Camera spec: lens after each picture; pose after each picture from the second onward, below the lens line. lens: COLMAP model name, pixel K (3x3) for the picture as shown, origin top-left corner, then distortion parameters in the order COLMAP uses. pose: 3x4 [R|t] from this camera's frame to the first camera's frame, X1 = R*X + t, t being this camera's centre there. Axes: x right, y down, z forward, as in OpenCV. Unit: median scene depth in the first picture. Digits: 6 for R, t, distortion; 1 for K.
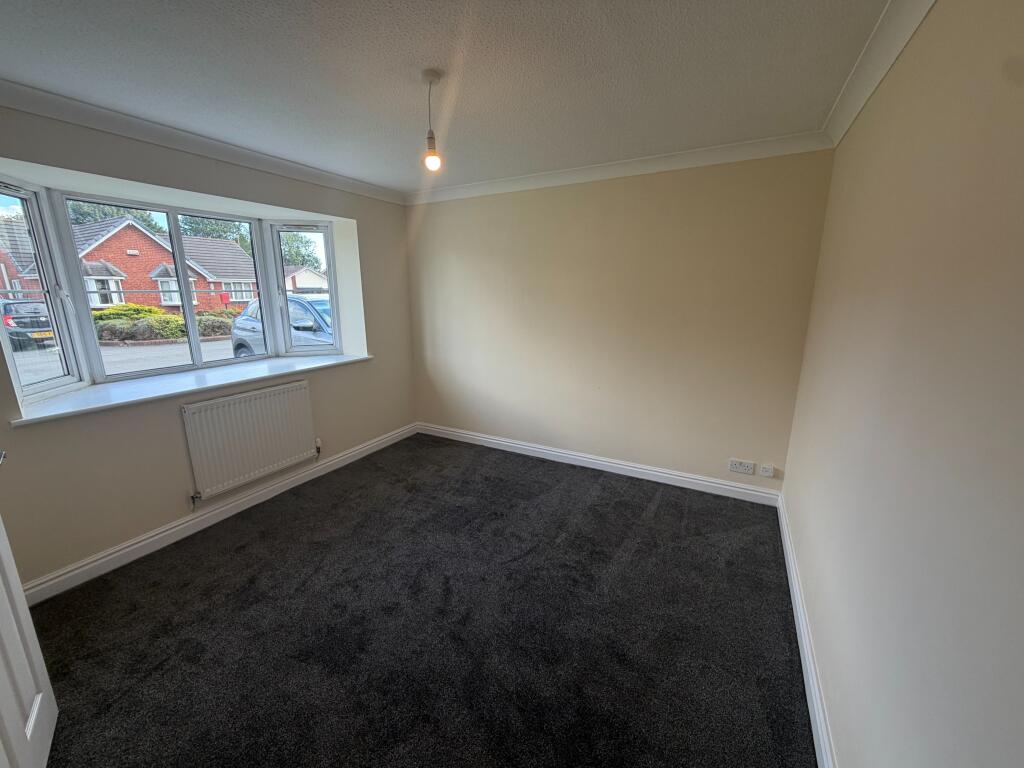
lens RADIAL K [[411.6, 0, 508.5], [0, 411.6, 381.5], [0, 0, 1]] dist [0.004028, 0.000647]
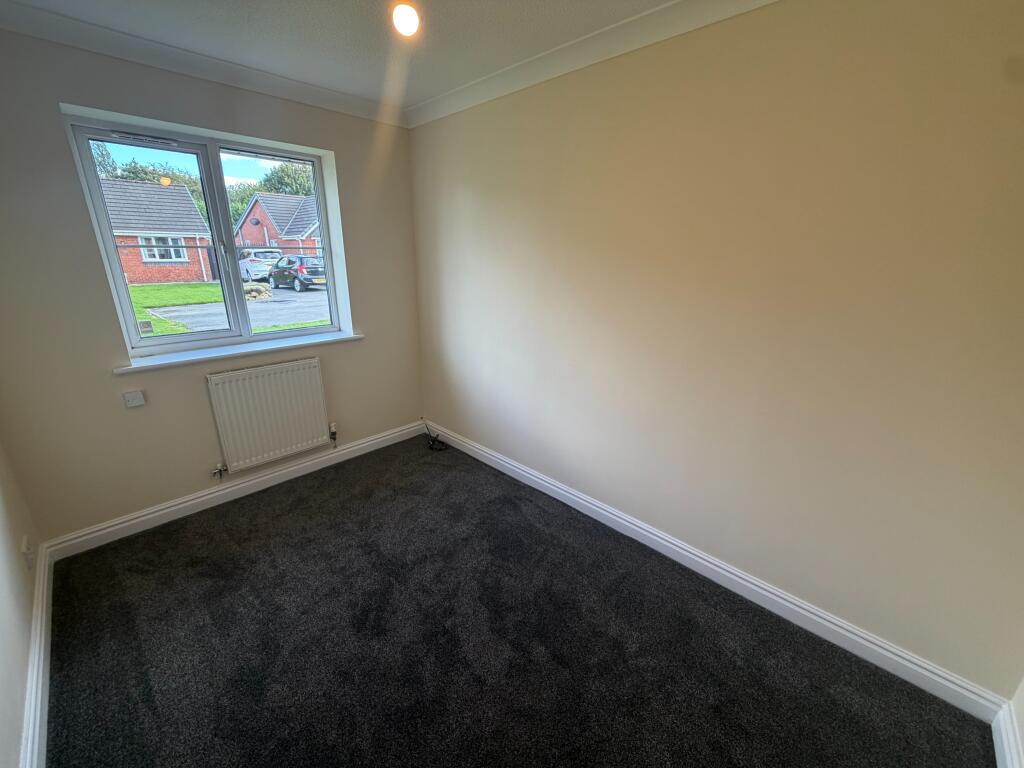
lens RADIAL K [[411.6, 0, 512.4], [0, 411.6, 393.3], [0, 0, 1]] dist [0.004028, 0.000647]
pose [[0.964495, 0.085544, -0.249864, 0.126536], [-0.058123, 0.991647, 0.115145, -0.050134], [0.257627, -0.096534, 0.961410, 0.261699]]
